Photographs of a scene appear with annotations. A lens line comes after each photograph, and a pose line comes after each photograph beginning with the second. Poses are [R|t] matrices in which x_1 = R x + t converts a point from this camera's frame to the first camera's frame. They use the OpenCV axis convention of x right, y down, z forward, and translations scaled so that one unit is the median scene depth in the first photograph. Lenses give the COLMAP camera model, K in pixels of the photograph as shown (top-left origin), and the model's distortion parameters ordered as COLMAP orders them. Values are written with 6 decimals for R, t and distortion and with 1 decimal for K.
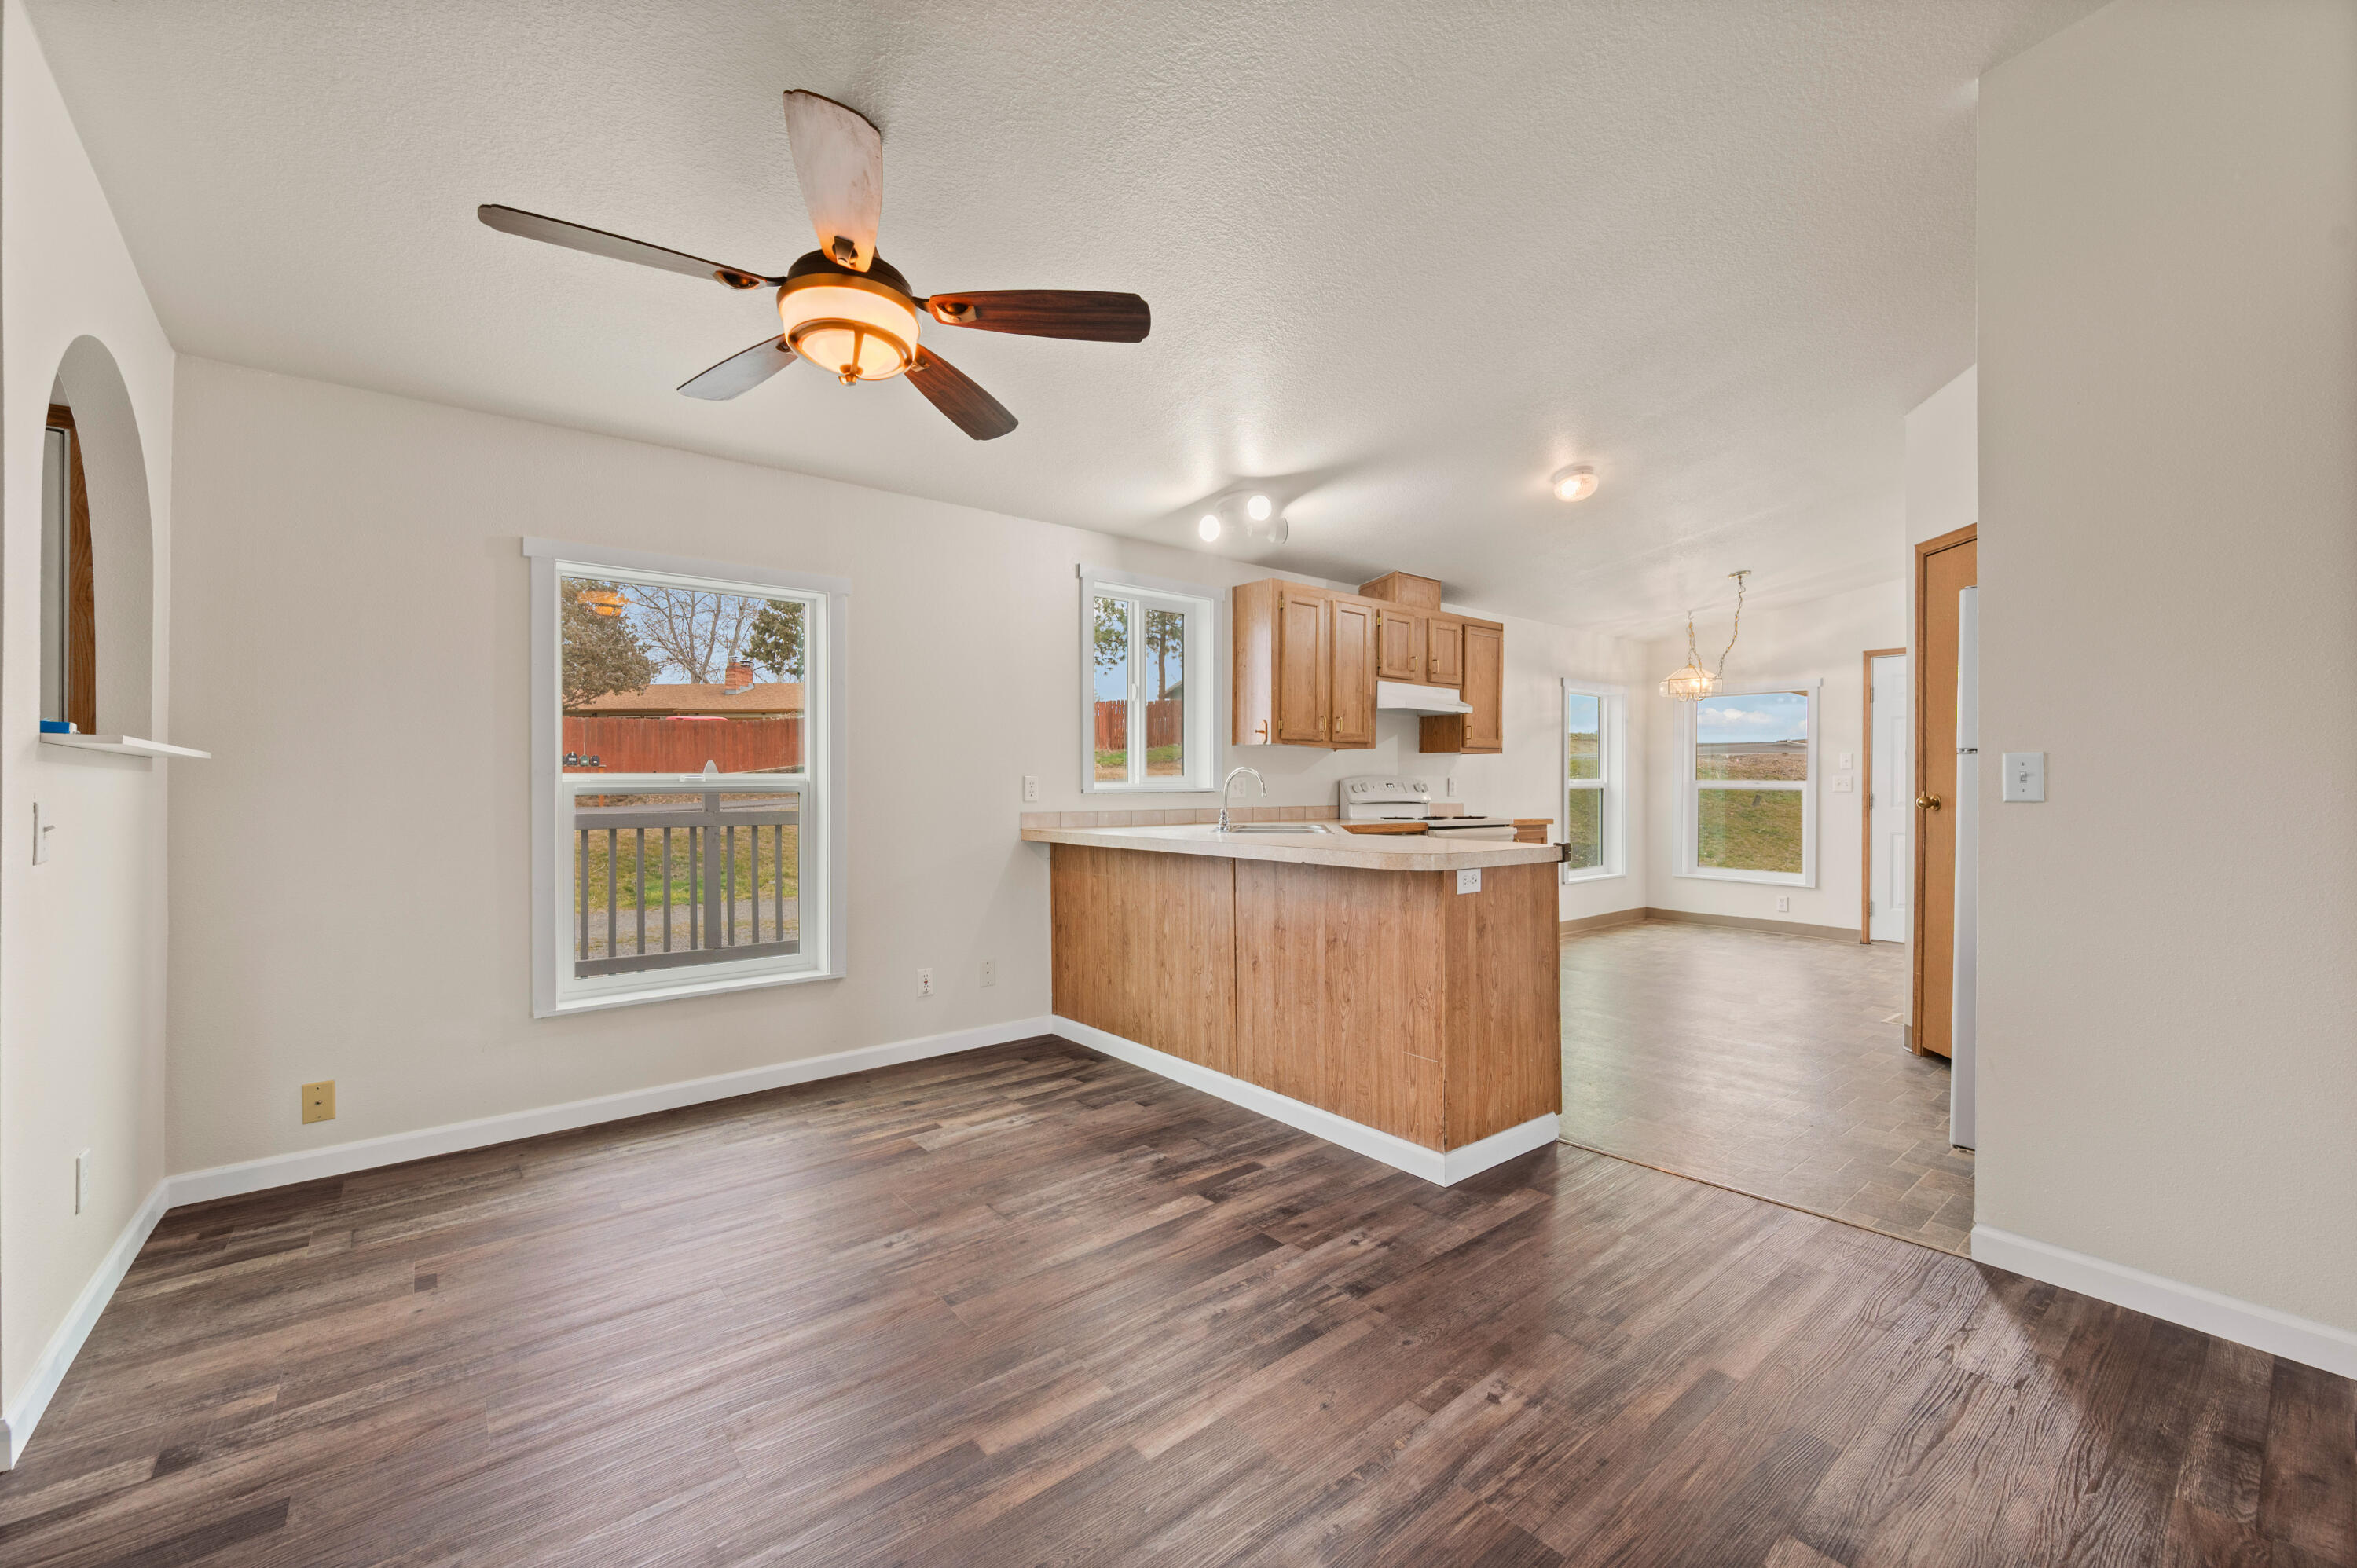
lens RADIAL K [[942.1, 0, 1175.9], [0, 942.1, 784.2], [0, 0, 1]] dist [-0.003592, 0.000854]
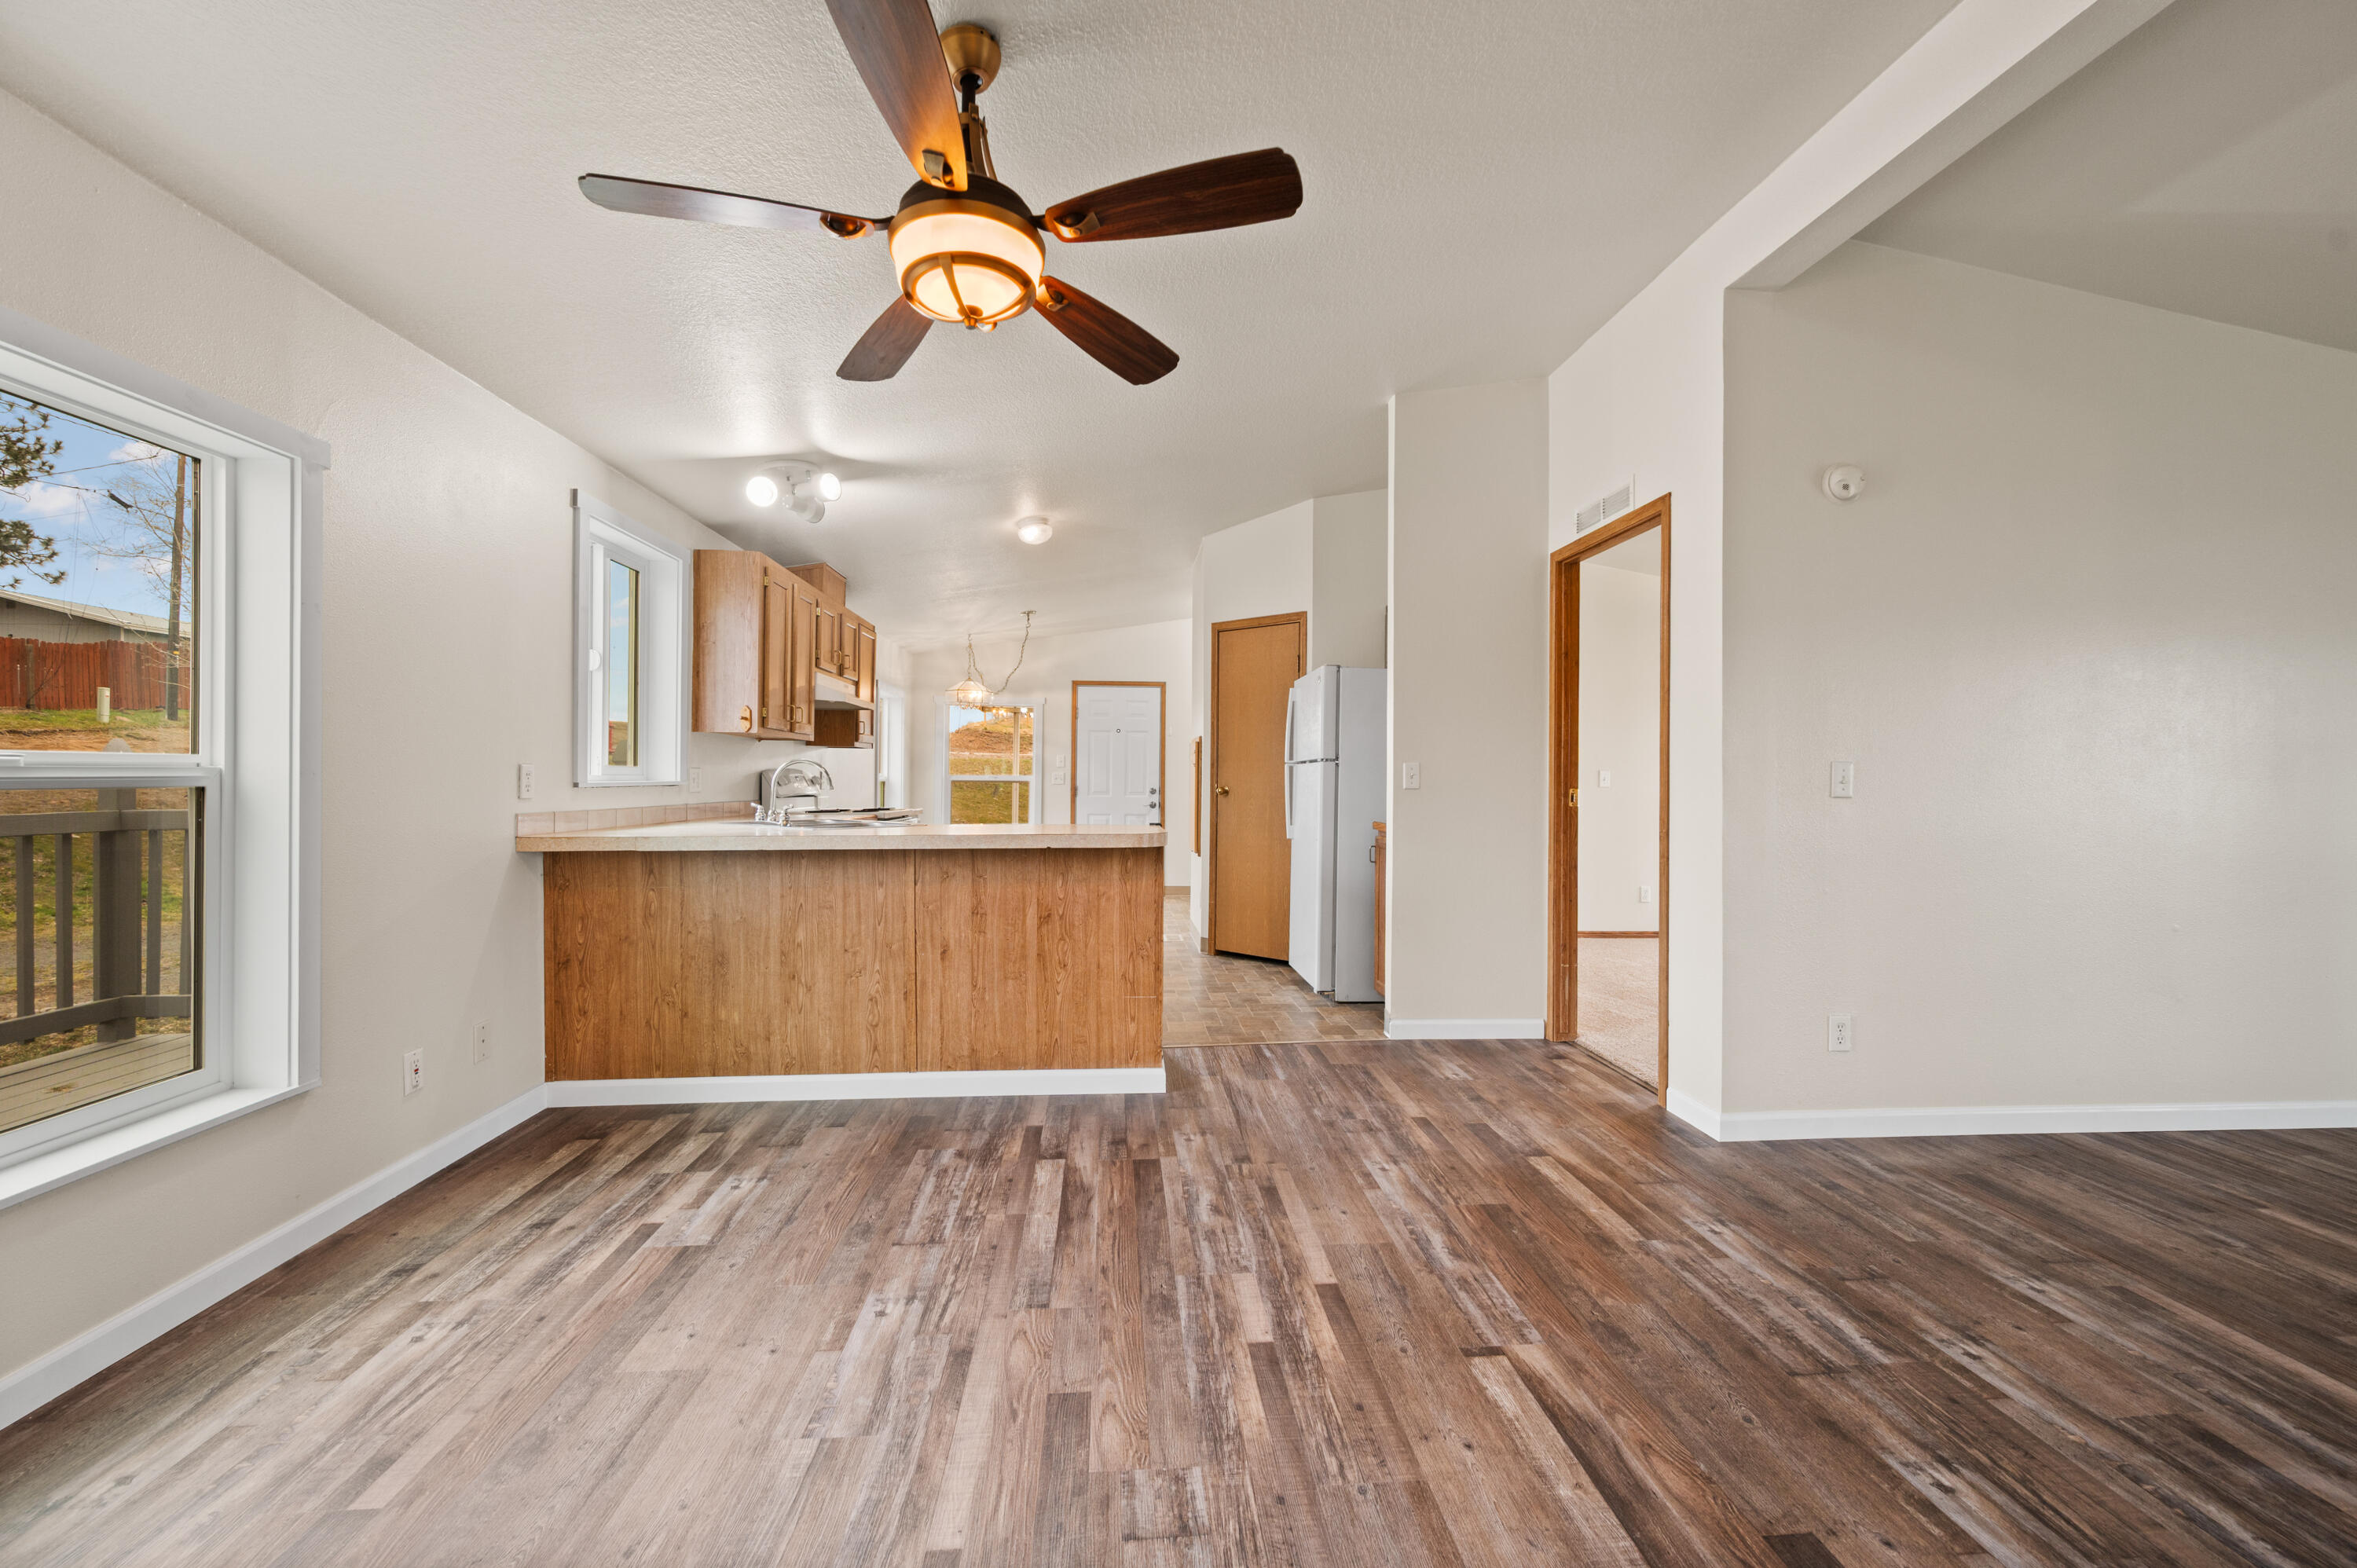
lens RADIAL K [[942.1, 0, 1177.3], [0, 942.1, 776.1], [0, 0, 1]] dist [-0.003592, 0.000854]
pose [[0.568984, 0.004910, 0.822334, -0.519057], [-0.003036, 0.999988, -0.003871, 0.001723], [-0.822343, -0.000294, 0.568992, 0.177402]]
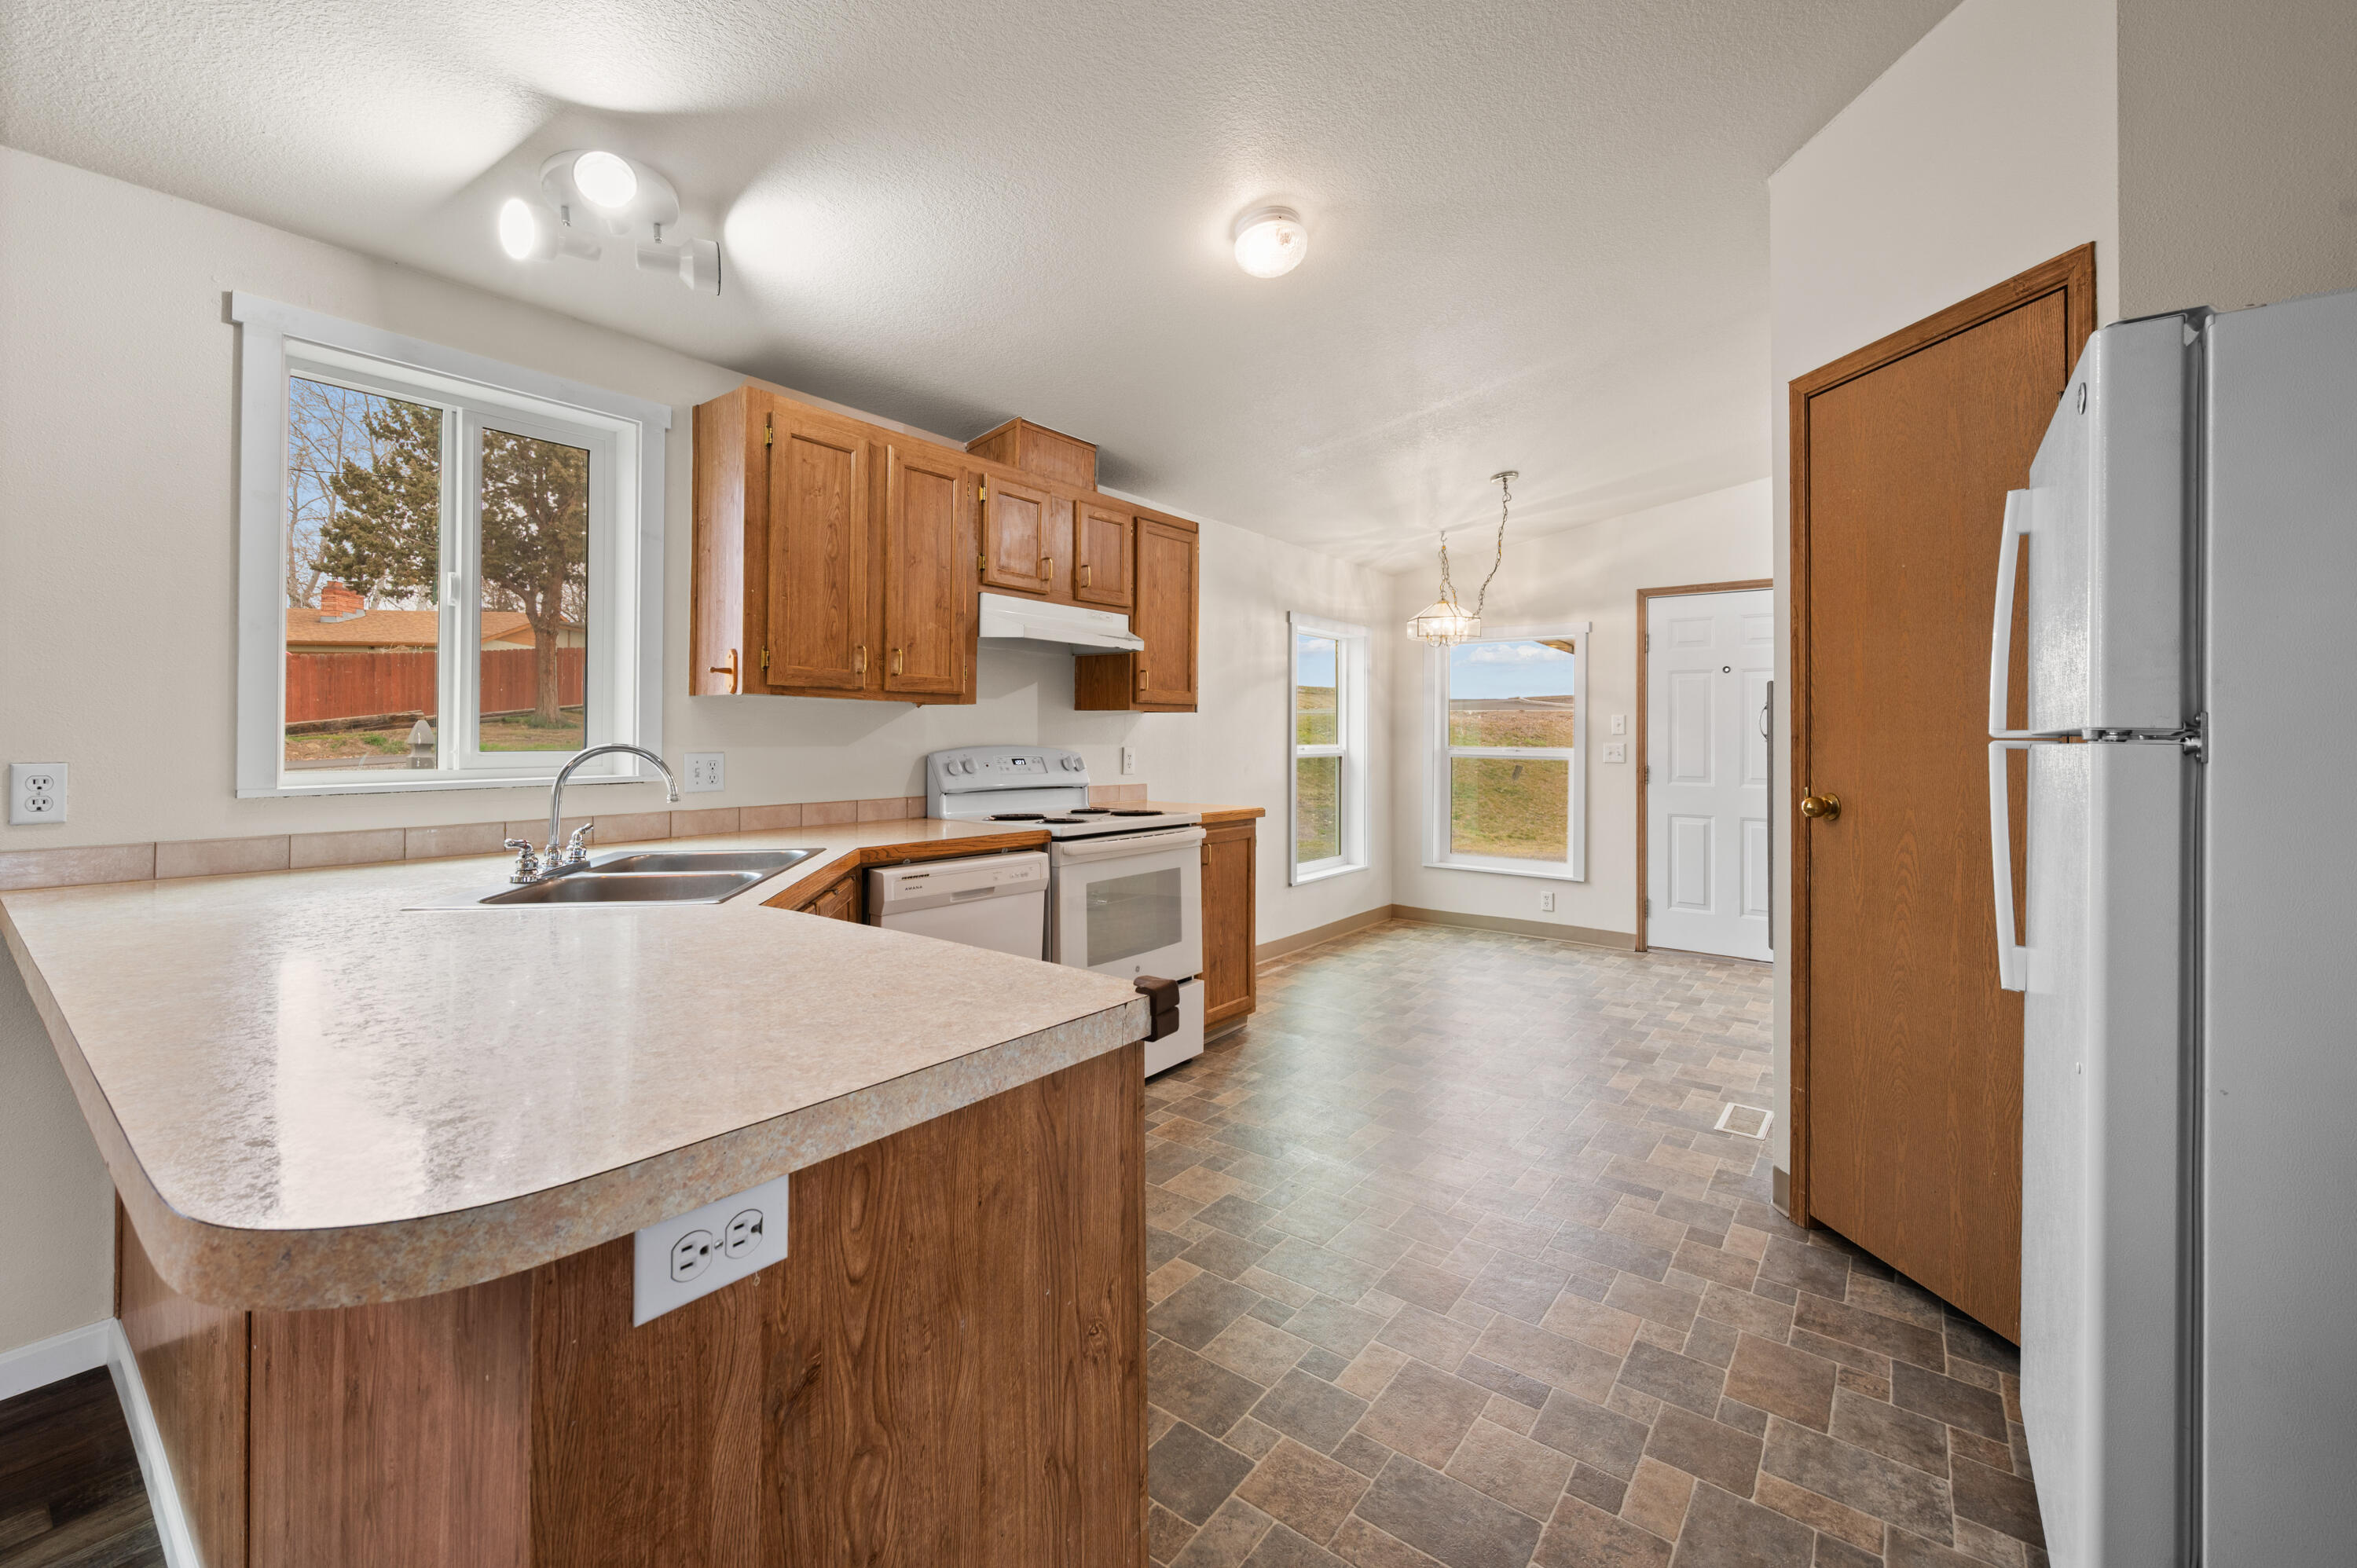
lens RADIAL K [[942.1, 0, 1173.2], [0, 942.1, 732.2], [0, 0, 1]] dist [-0.003592, 0.000854]
pose [[0.972940, 0.002882, 0.231042, 0.264017], [-0.002246, 0.999993, -0.003016, -0.024378], [-0.231049, 0.002415, 0.972939, 0.516459]]
